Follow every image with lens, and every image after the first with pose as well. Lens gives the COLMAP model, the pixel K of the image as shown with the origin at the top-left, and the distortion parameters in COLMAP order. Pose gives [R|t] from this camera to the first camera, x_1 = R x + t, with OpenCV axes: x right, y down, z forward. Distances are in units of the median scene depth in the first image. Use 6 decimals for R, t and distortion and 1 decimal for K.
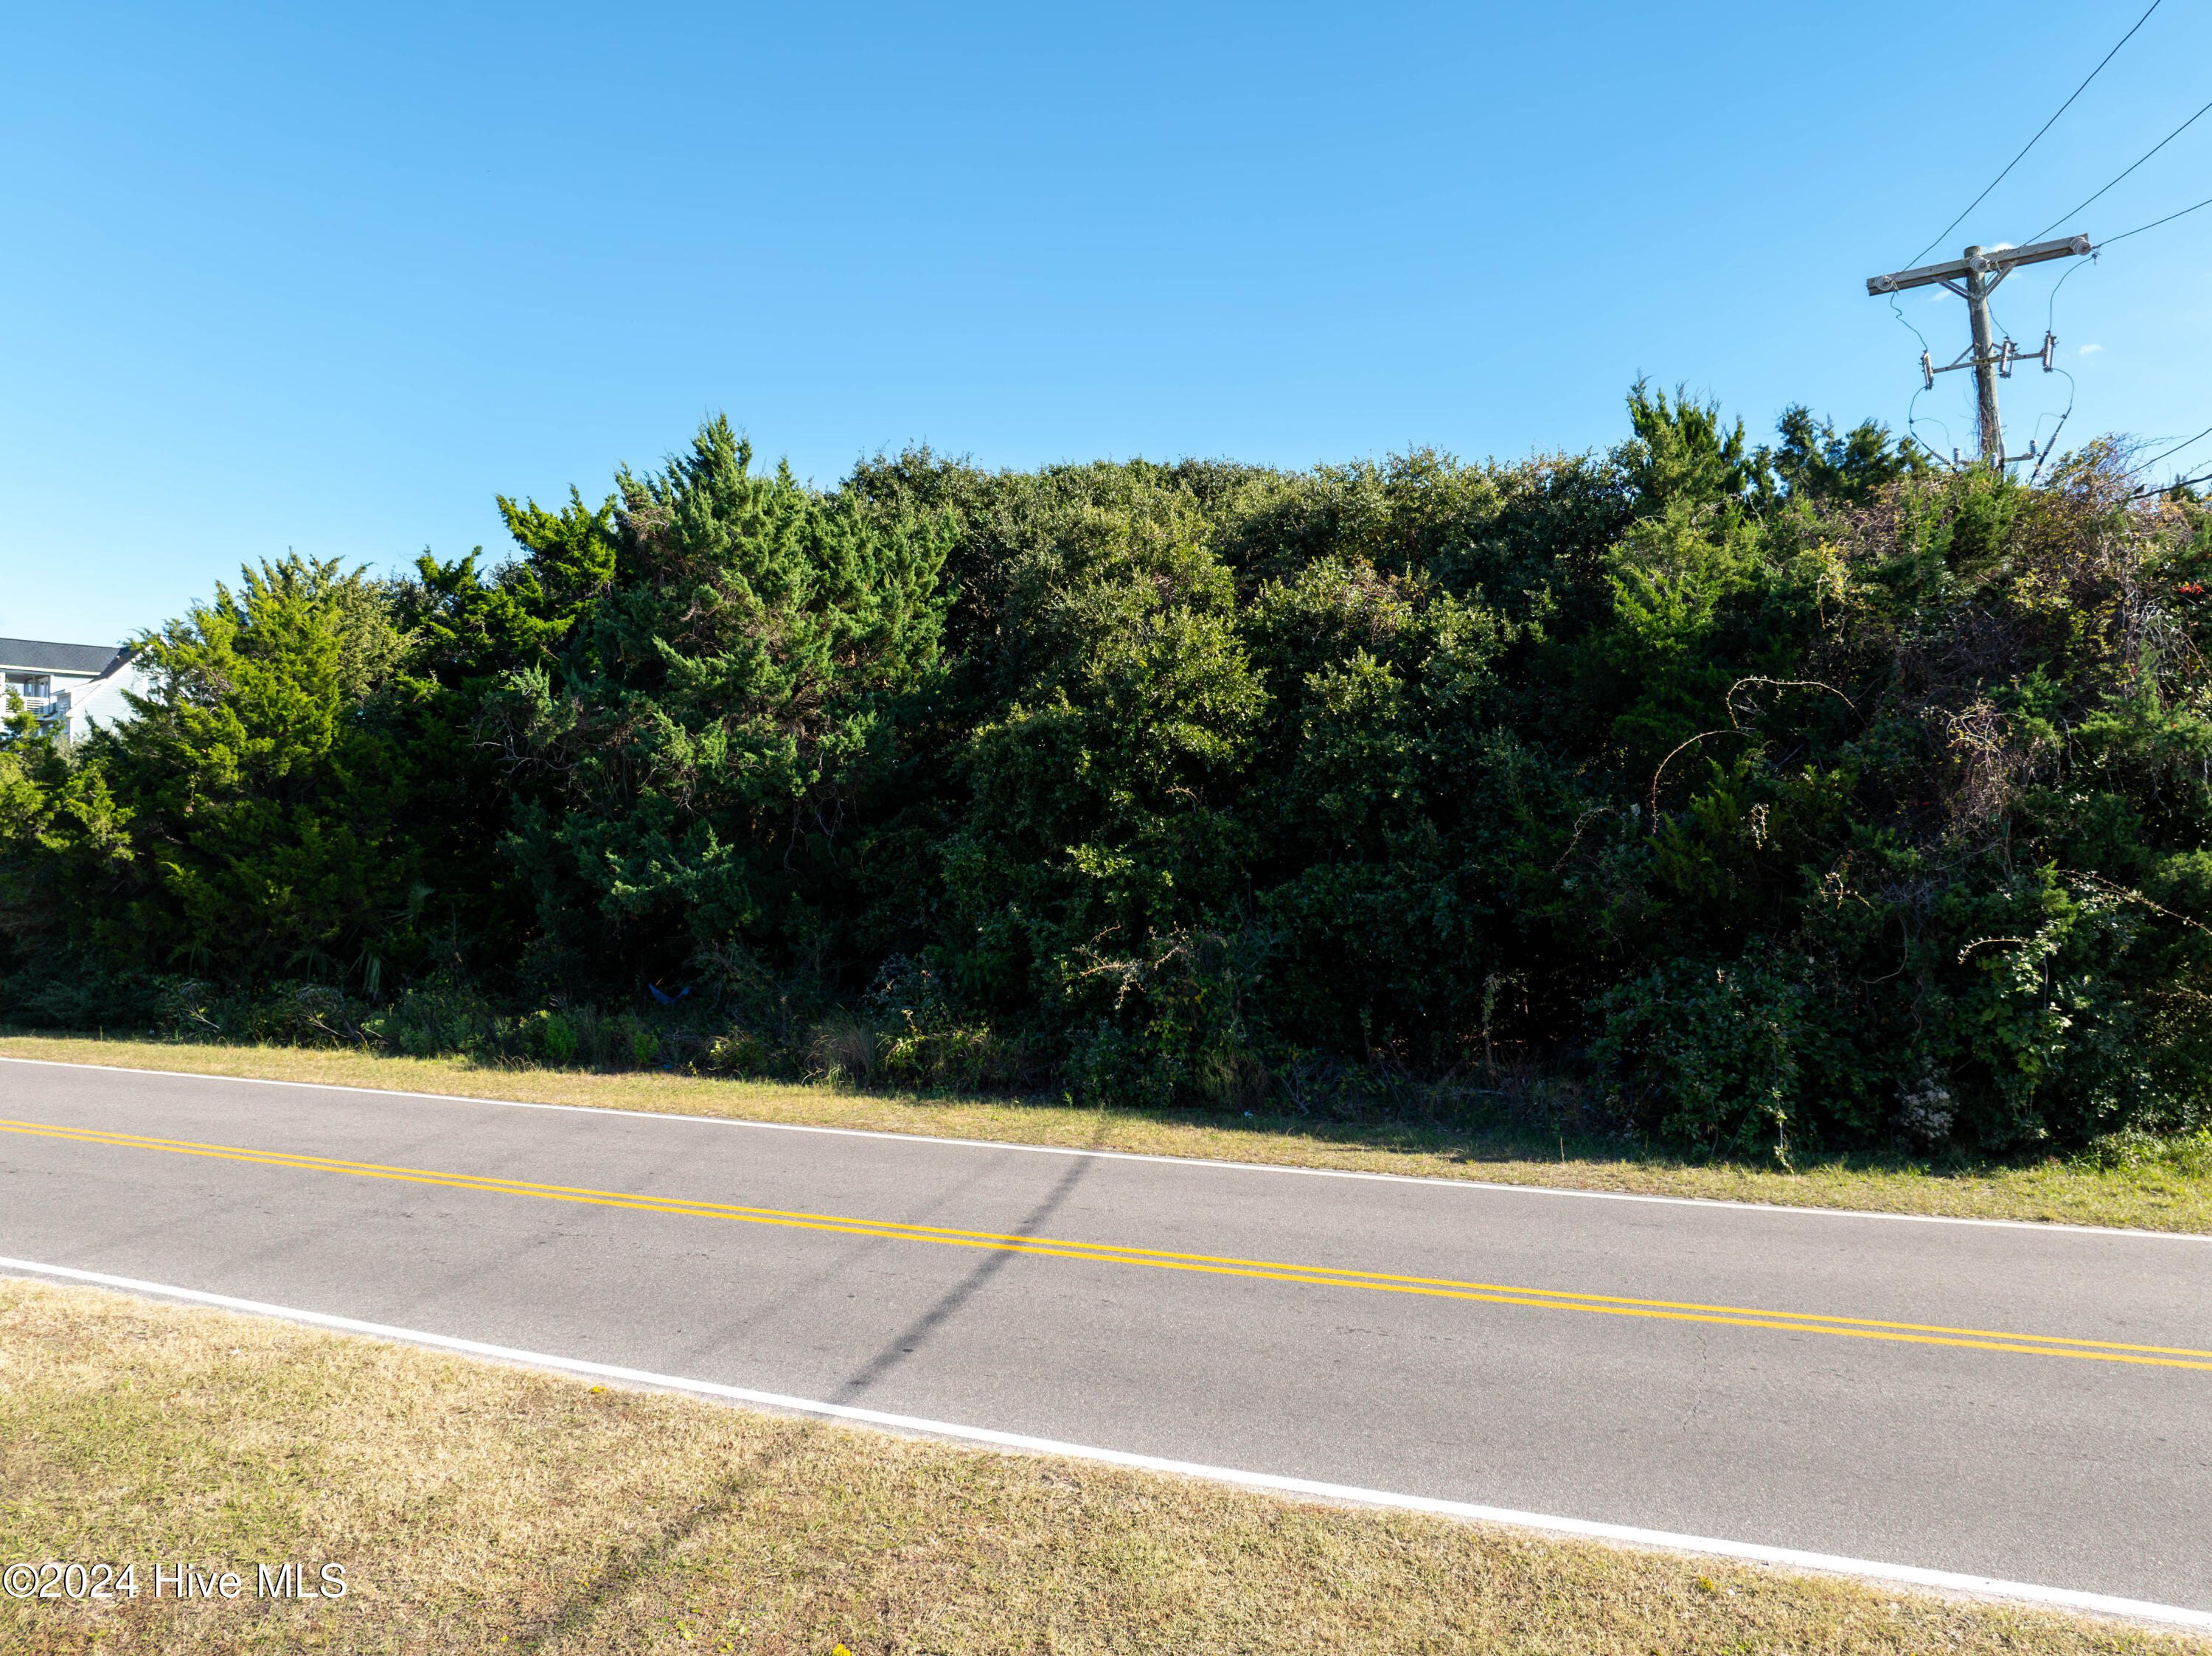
lens RADIAL K [[1563.5, 0, 1110.1], [0, 1563.5, 816.4], [0, 0, 1]] dist [-0.033728, -0.005252]
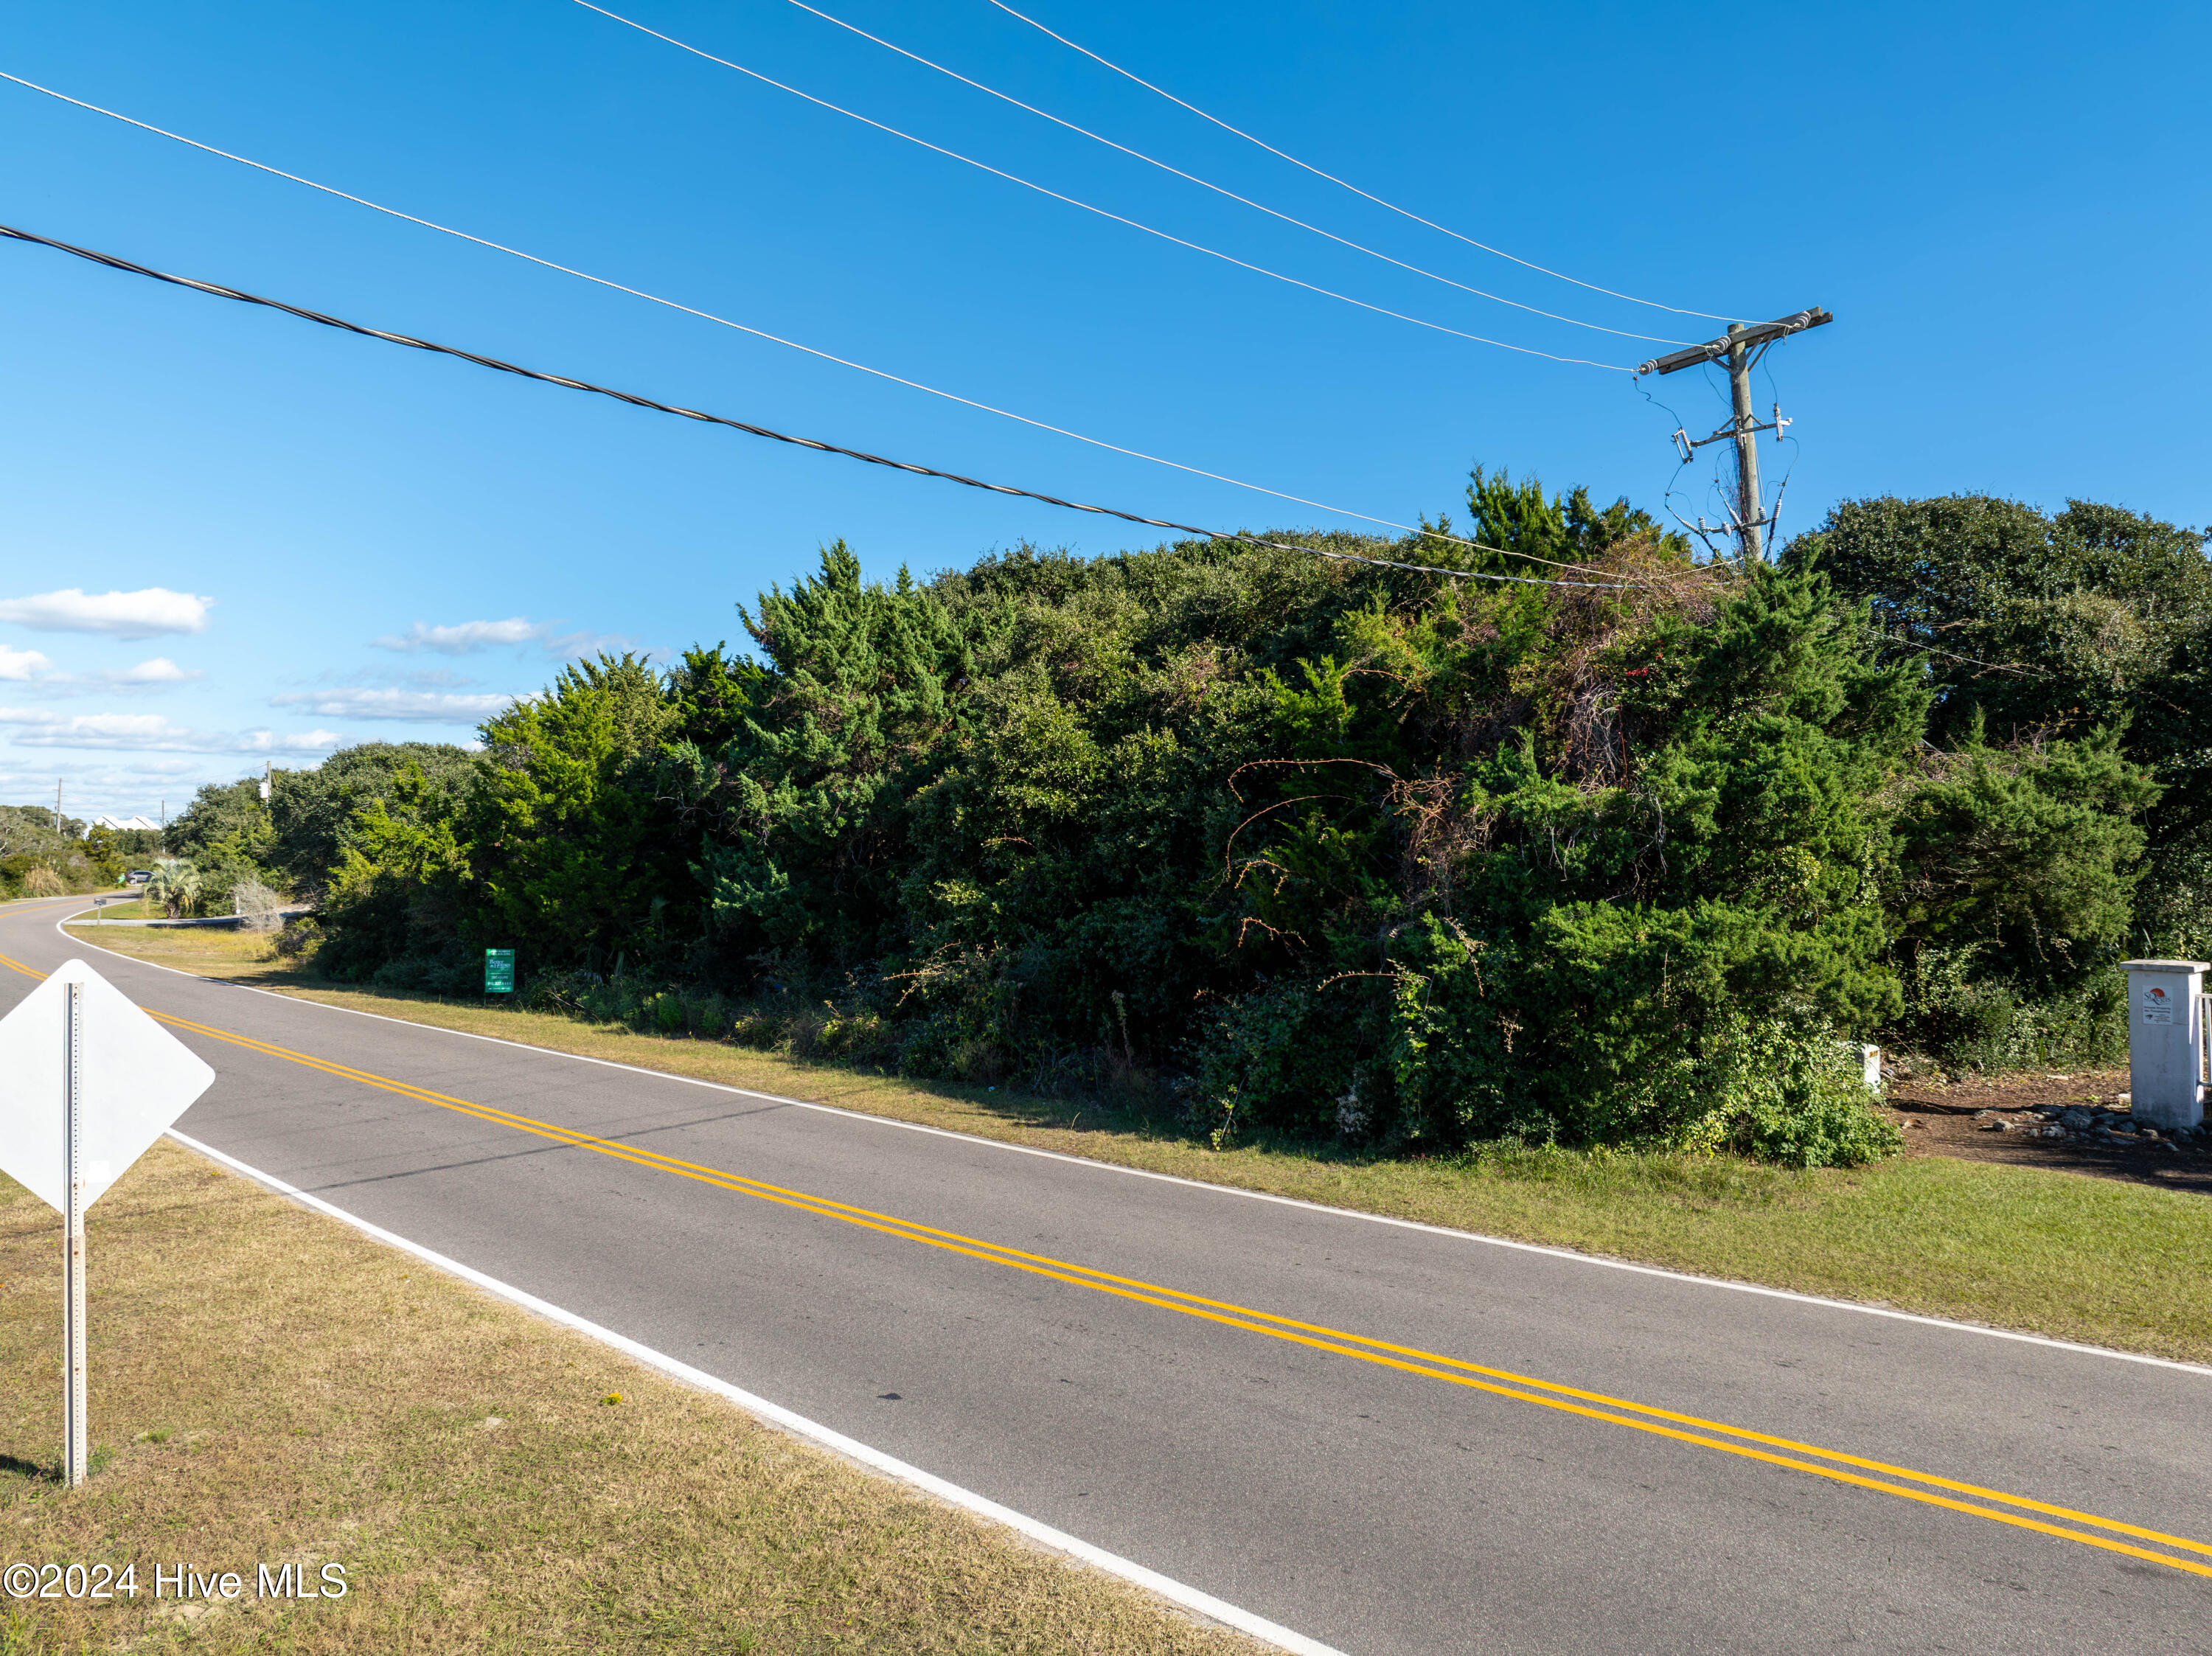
lens RADIAL K [[1563.5, 0, 1110.1], [0, 1563.5, 816.4], [0, 0, 1]] dist [-0.033728, -0.005252]
pose [[0.929230, -0.005632, -0.369458, 0.512761], [0.005455, 0.999984, -0.001523, -0.028210], [0.369461, -0.000600, 0.929246, -0.145846]]
